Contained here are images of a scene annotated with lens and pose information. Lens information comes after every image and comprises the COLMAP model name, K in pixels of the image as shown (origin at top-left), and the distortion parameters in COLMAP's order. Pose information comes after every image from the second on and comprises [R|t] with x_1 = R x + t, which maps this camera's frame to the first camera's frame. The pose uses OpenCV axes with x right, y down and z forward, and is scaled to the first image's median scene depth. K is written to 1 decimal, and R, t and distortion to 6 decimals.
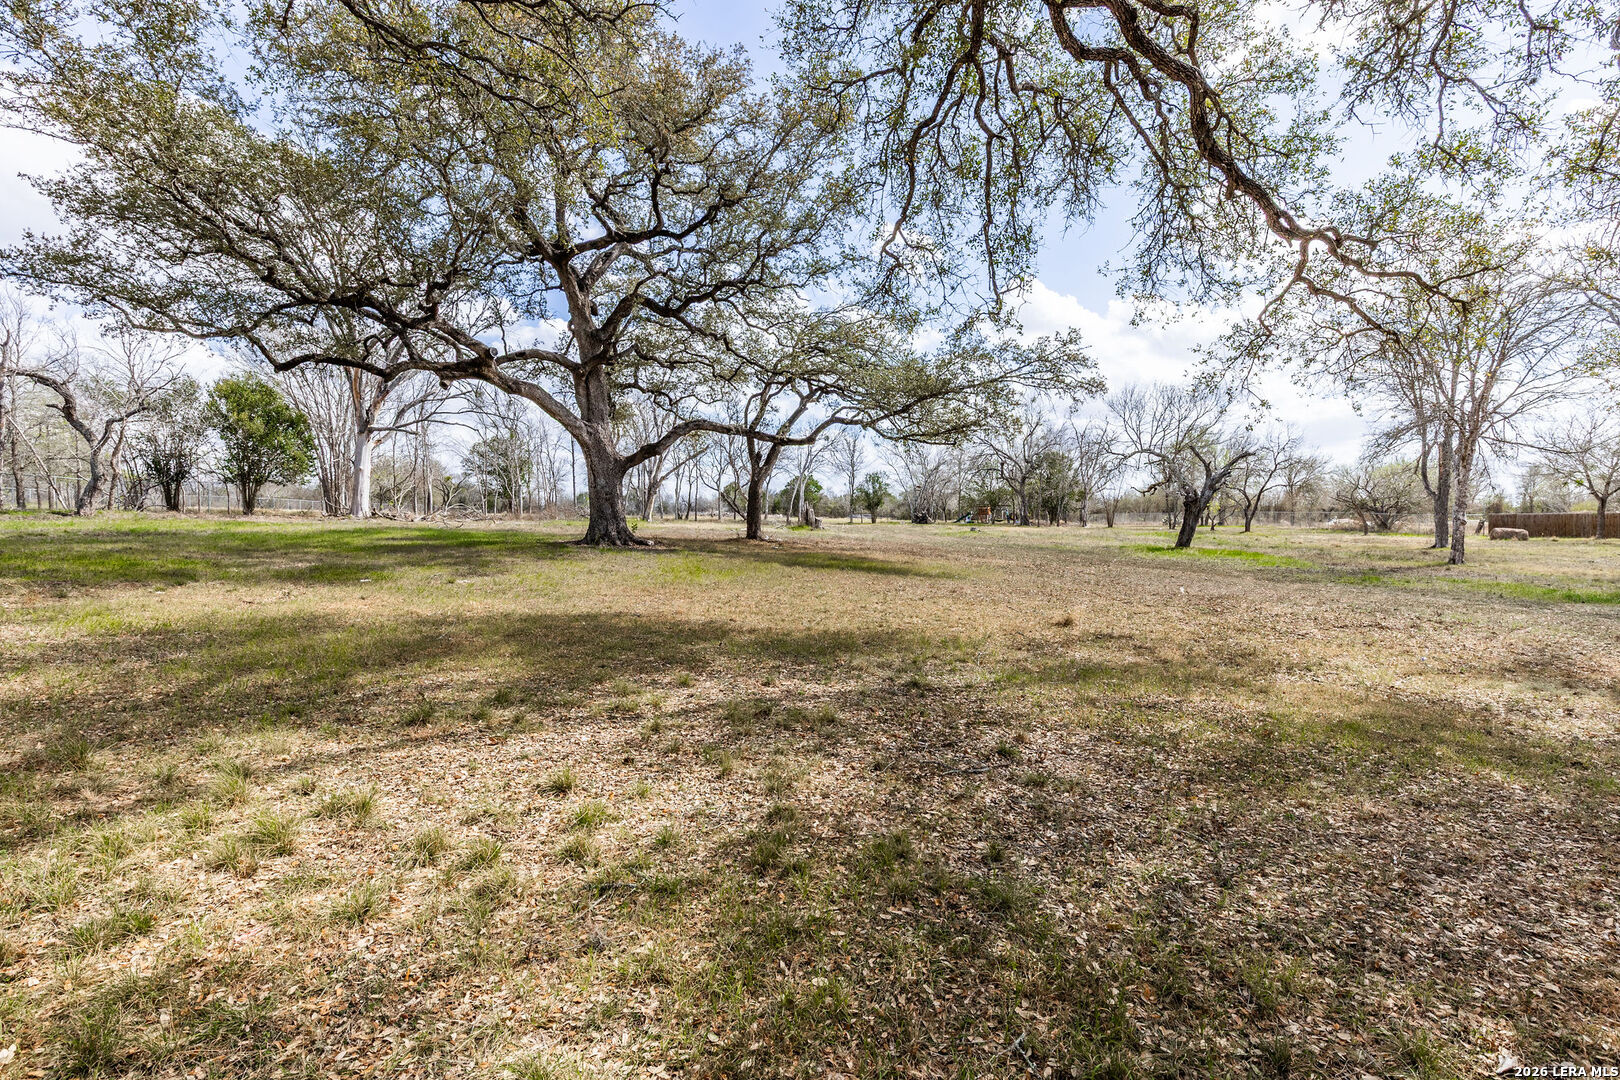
lens RADIAL K [[784.7, 0, 810.0], [0, 784.7, 540.0], [0, 0, 1]] dist [0.047108, -0.018271]
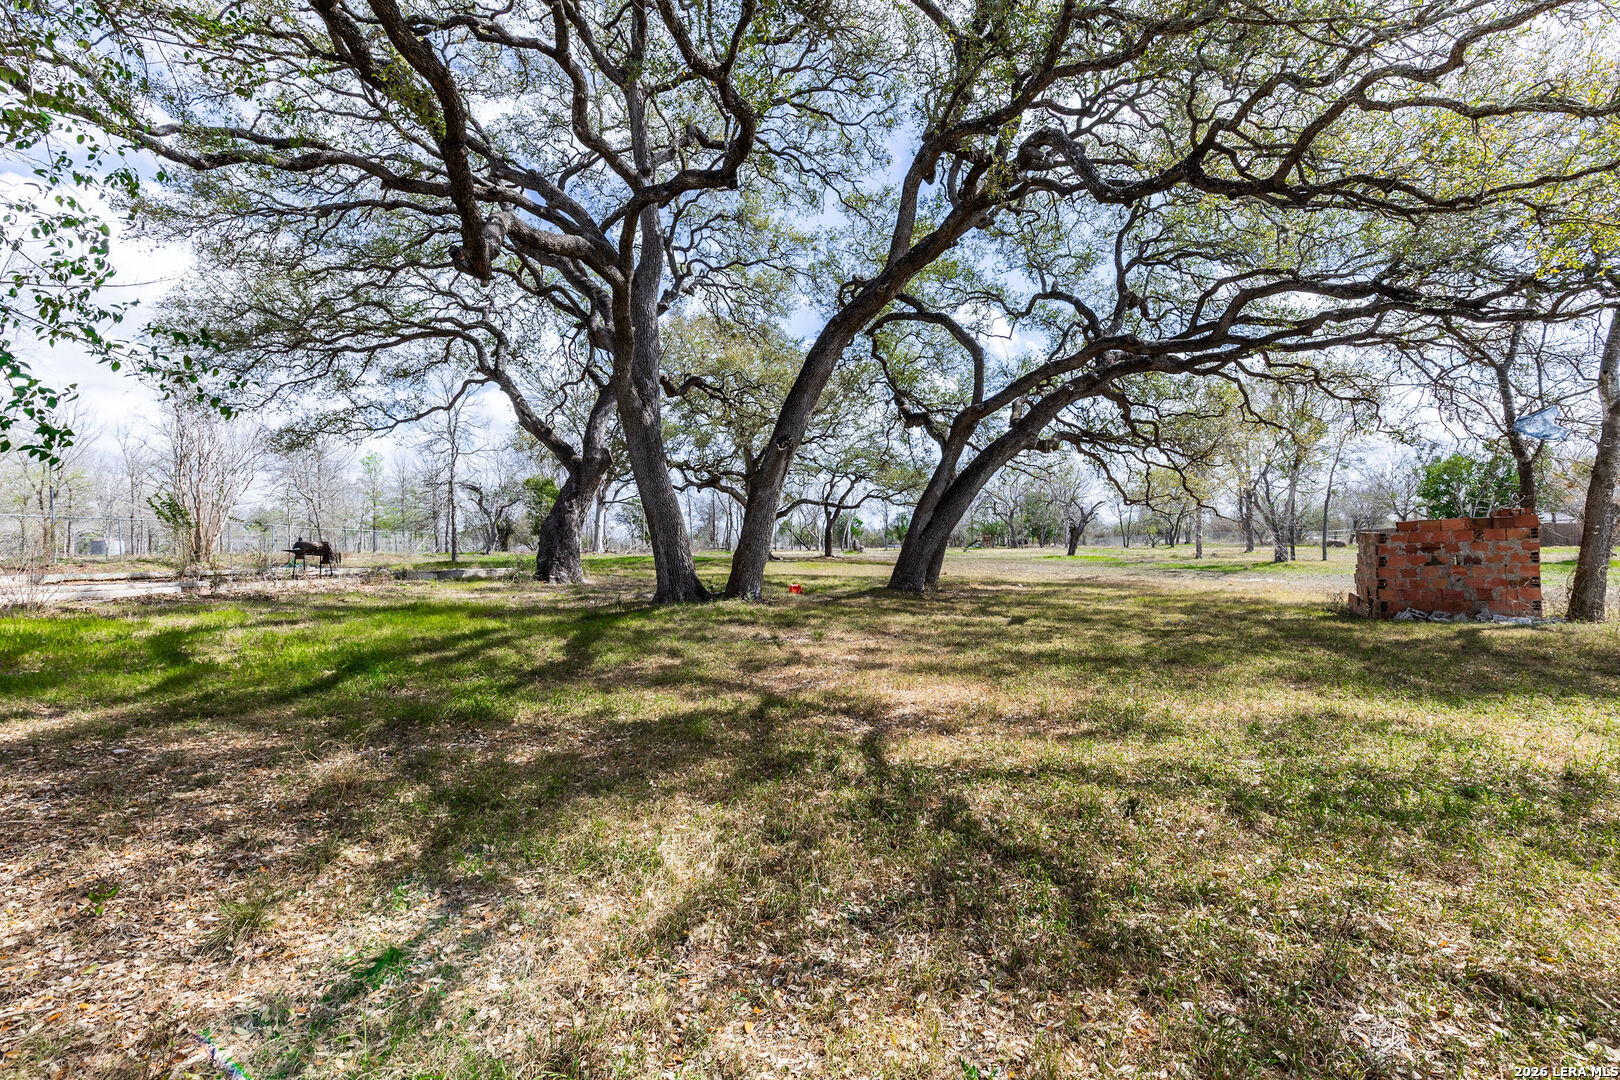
lens RADIAL K [[784.7, 0, 810.0], [0, 784.7, 540.0], [0, 0, 1]] dist [0.047108, -0.018271]
pose [[0.998188, -0.028398, -0.053042, -0.015001], [0.026190, 0.998780, -0.041868, 0.035600], [0.054167, 0.040403, 0.997714, -0.901545]]
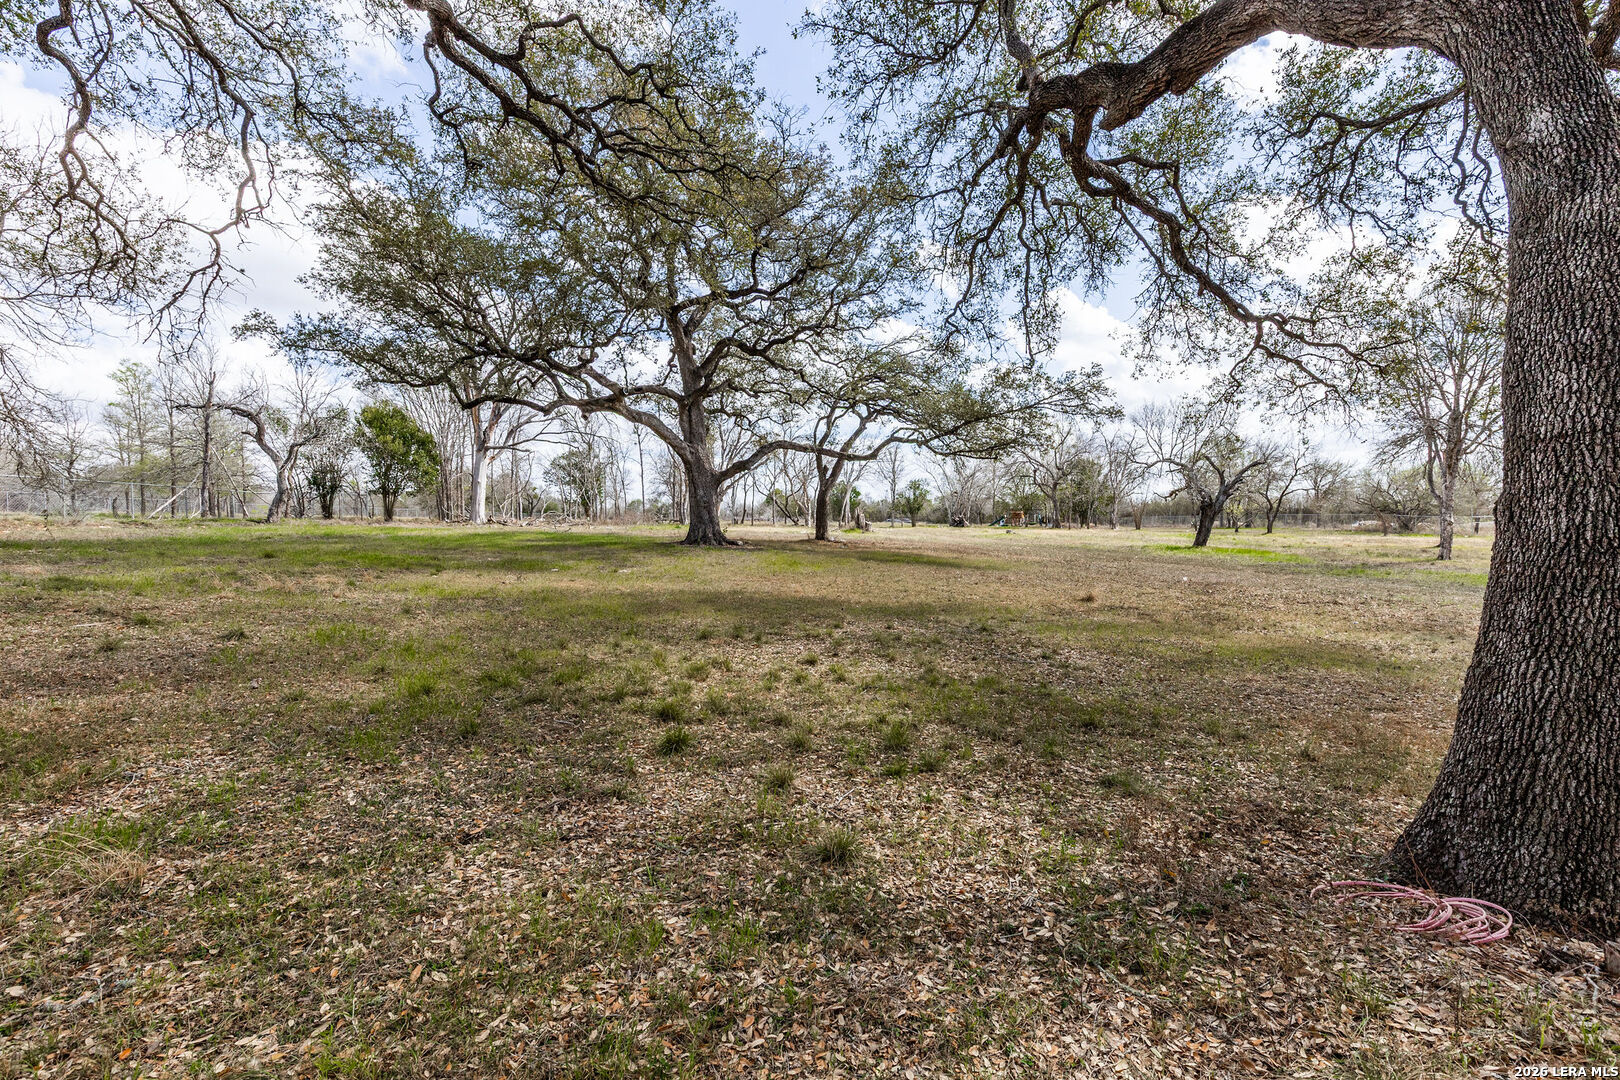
lens RADIAL K [[762.1, 0, 810.0], [0, 762.1, 540.0], [0, 0, 1]] dist [0.045472, -0.023928]
pose [[0.998978, -0.003264, -0.045078, -0.038098], [0.003046, 0.999983, -0.004899, 0.004217], [0.045093, 0.004756, 0.998971, -0.138879]]
